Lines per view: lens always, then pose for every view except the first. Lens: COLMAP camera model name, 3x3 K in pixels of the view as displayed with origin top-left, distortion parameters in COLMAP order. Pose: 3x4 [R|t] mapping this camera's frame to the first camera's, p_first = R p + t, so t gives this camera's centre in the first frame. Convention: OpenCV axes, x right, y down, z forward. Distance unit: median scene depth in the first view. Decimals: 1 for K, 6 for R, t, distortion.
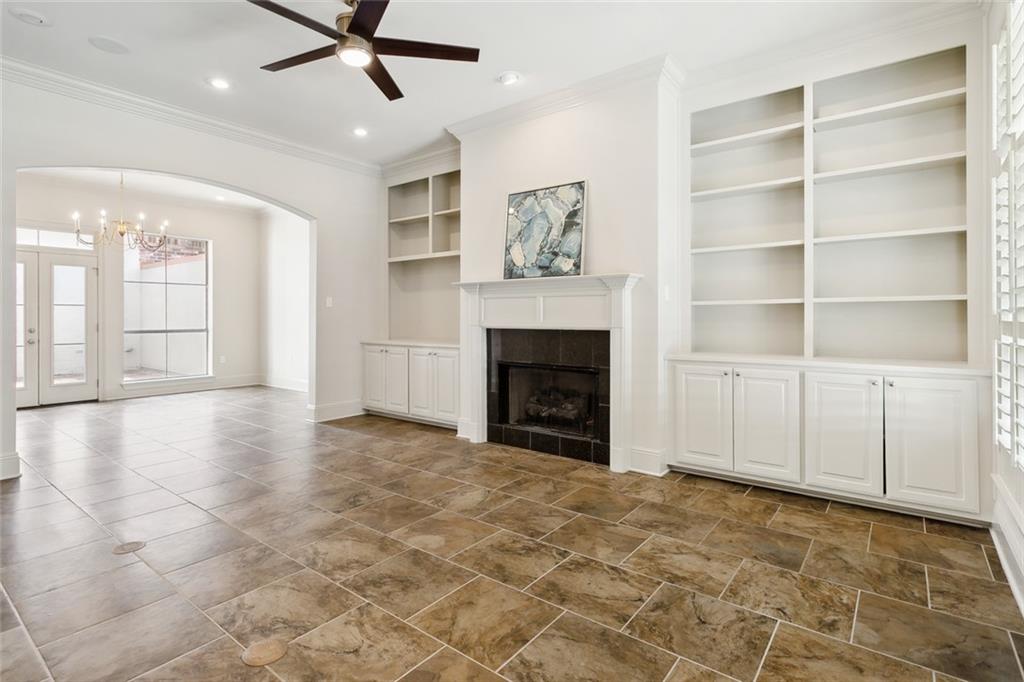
lens RADIAL K [[503.5, 0, 511.5], [0, 503.5, 321.8], [0, 0, 1]] dist [0.000176, -0.000141]
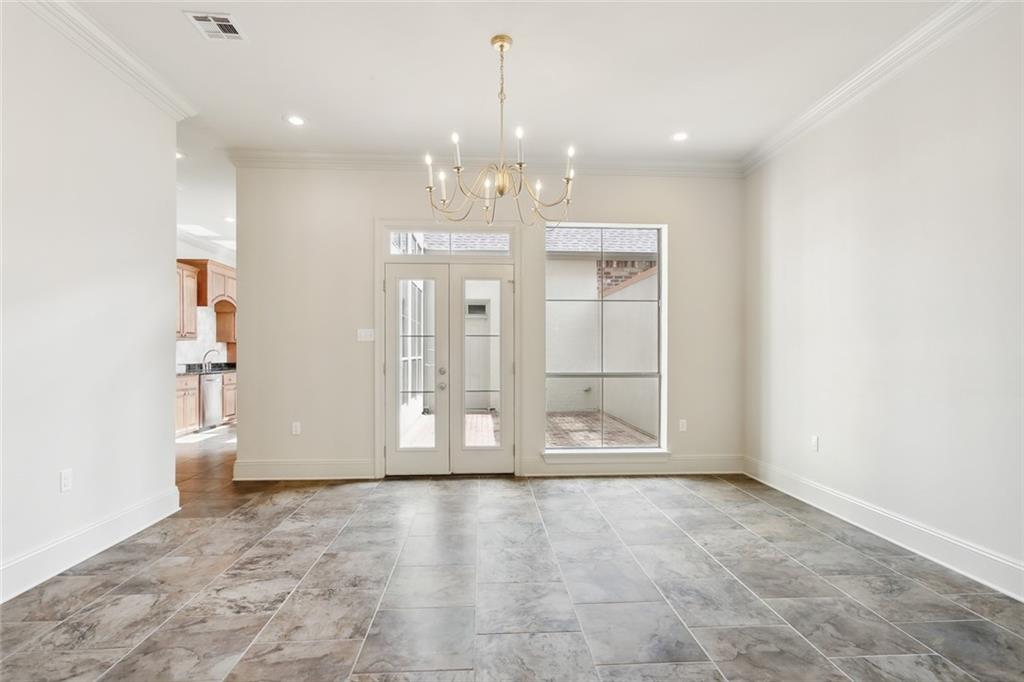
lens RADIAL K [[500.4, 0, 511.4], [0, 500.4, 347.0], [0, 0, 1]] dist [0.000926, -0.000207]
pose [[0.658447, -0.006767, -0.752597, -0.484359], [-0.009377, 0.999808, -0.017194, -0.008612], [0.752569, 0.018379, 0.658257, 0.846596]]
